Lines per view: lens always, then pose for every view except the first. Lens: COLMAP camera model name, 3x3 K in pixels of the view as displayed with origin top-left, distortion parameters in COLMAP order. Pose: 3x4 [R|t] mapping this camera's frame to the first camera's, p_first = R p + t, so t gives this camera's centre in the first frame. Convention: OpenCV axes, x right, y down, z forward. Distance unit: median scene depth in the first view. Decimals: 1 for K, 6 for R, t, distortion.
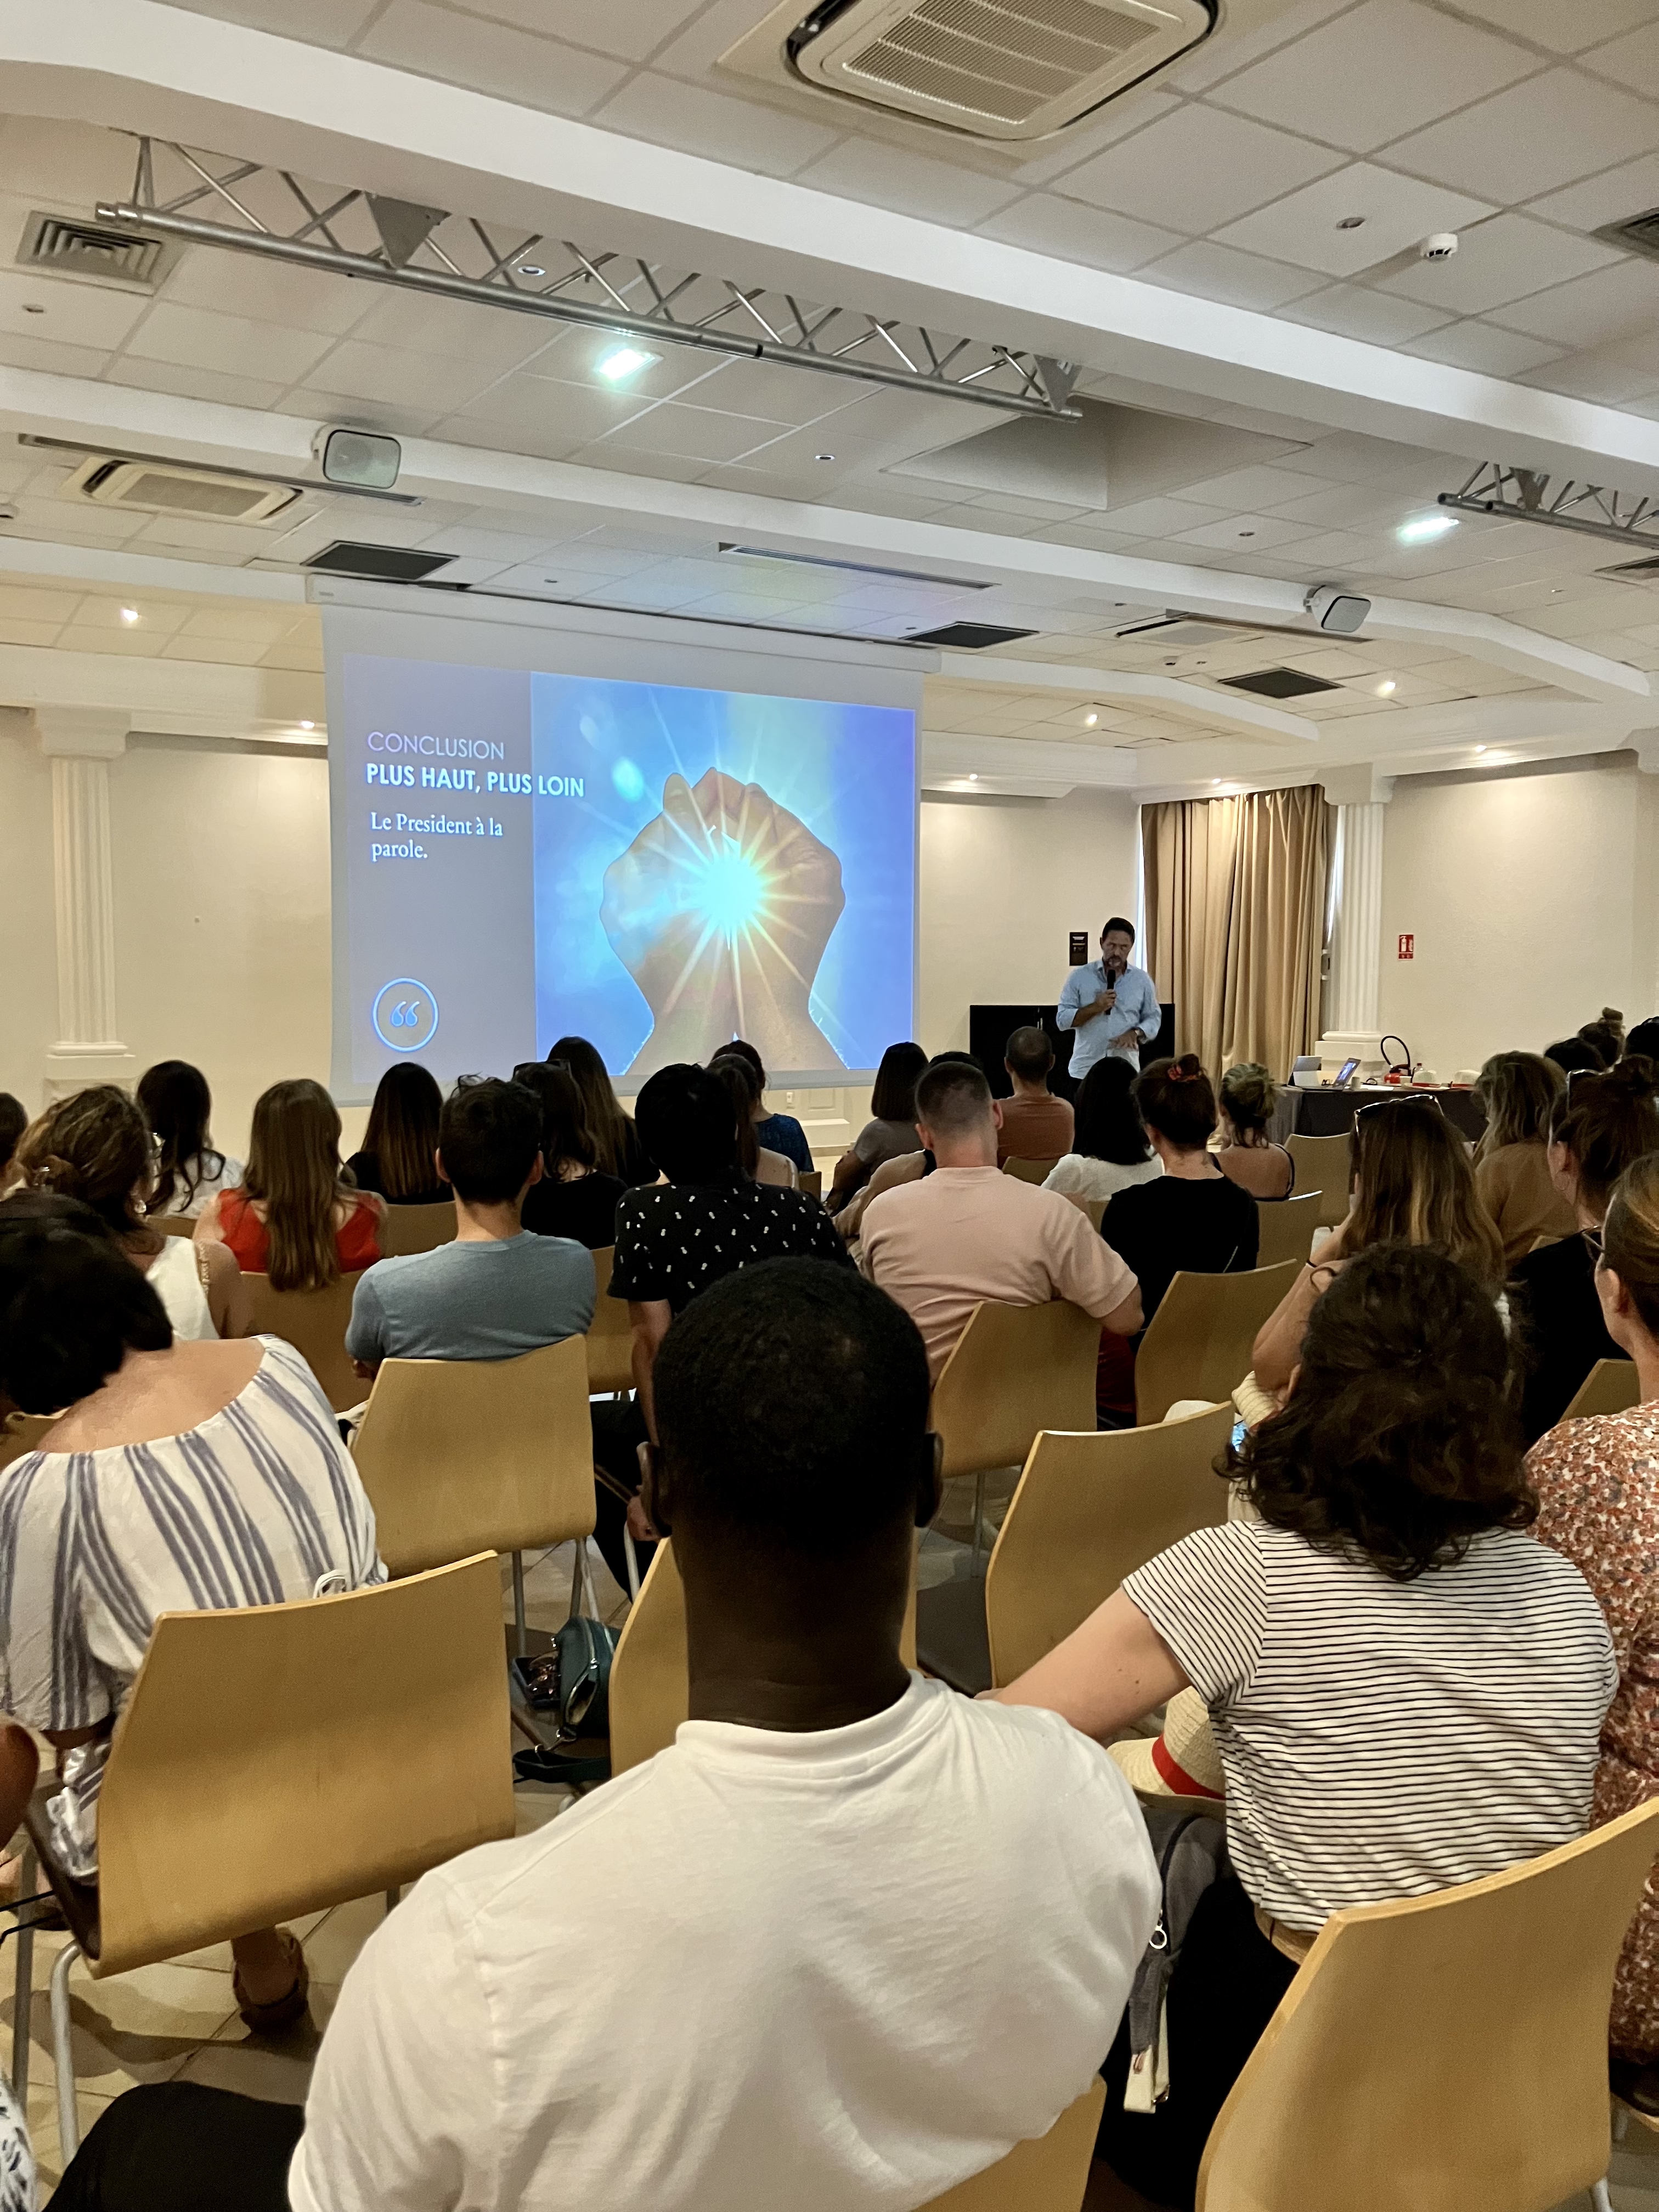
lens RADIAL K [[1842.5, 0, 820.6], [0, 1842.5, 1127.4], [0, 0, 1]] dist [0.033323, -0.025235]
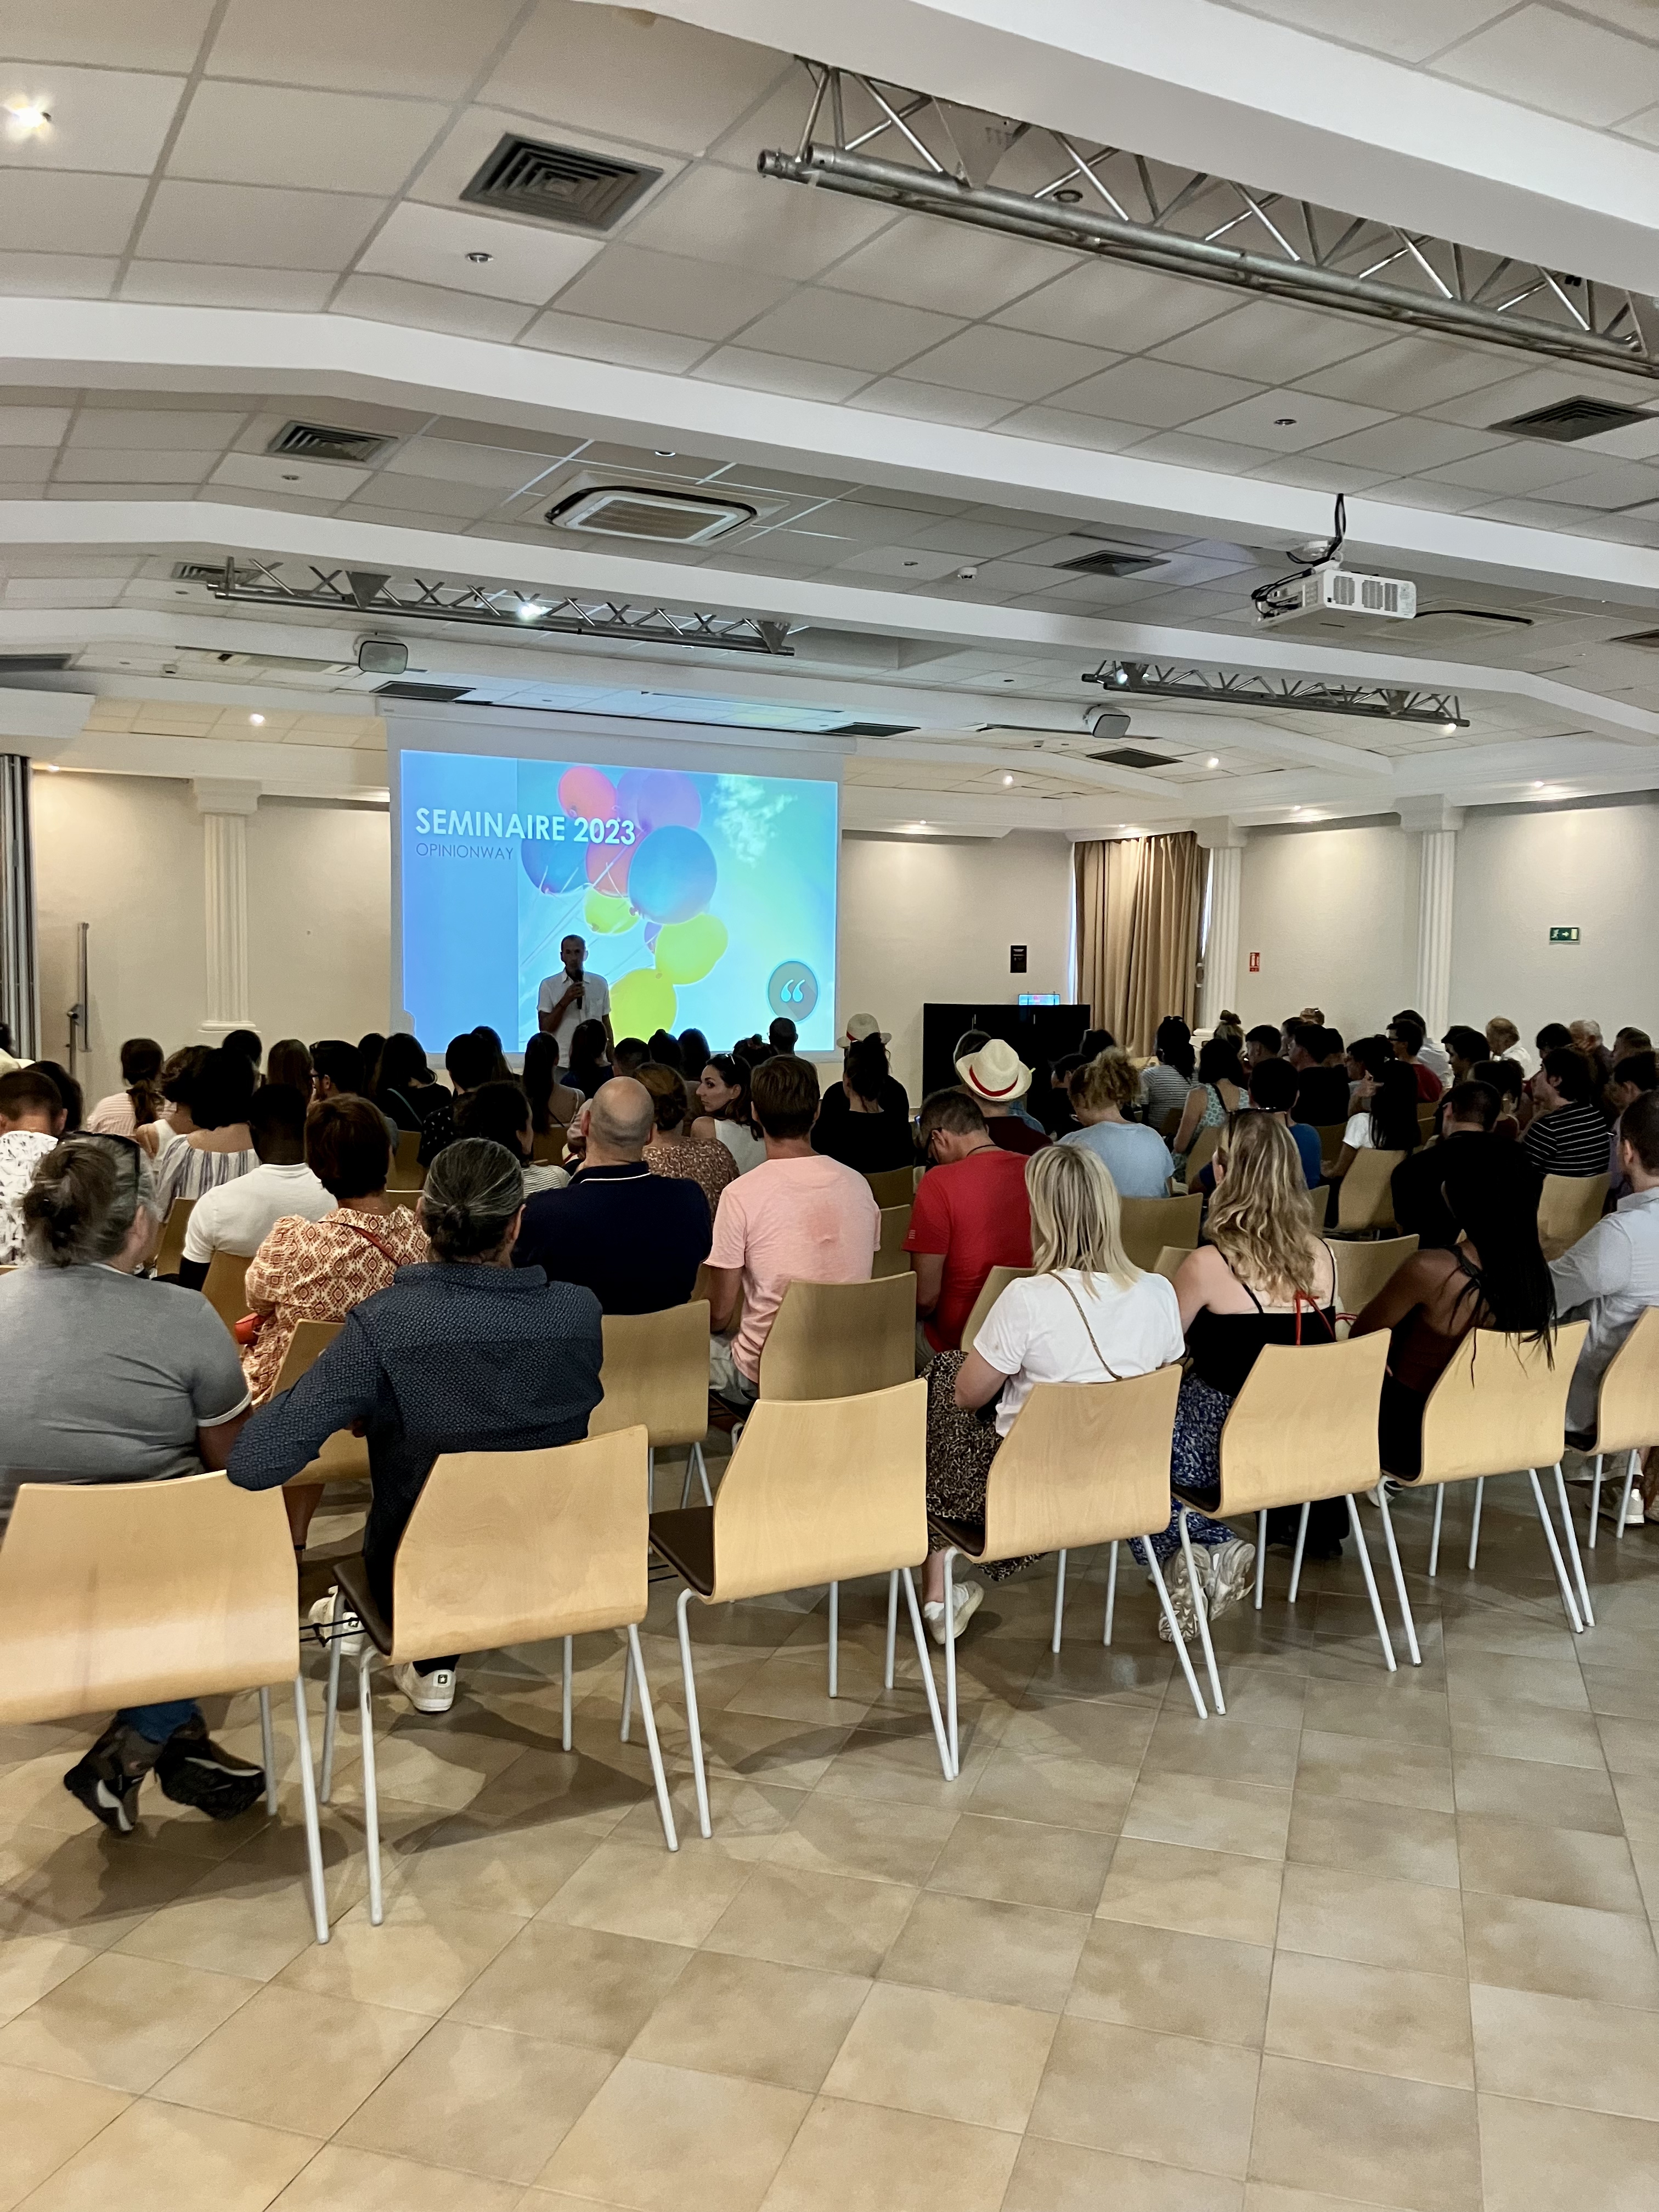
lens RADIAL K [[1842.5, 0, 839.6], [0, 1842.5, 1106.5], [0, 0, 1]] dist [0.033323, -0.025235]
pose [[0.997090, 0.019243, -0.073760, 0.257996], [-0.019799, 0.999781, -0.006814, 0.028274], [0.073613, 0.008254, 0.997253, -0.536342]]
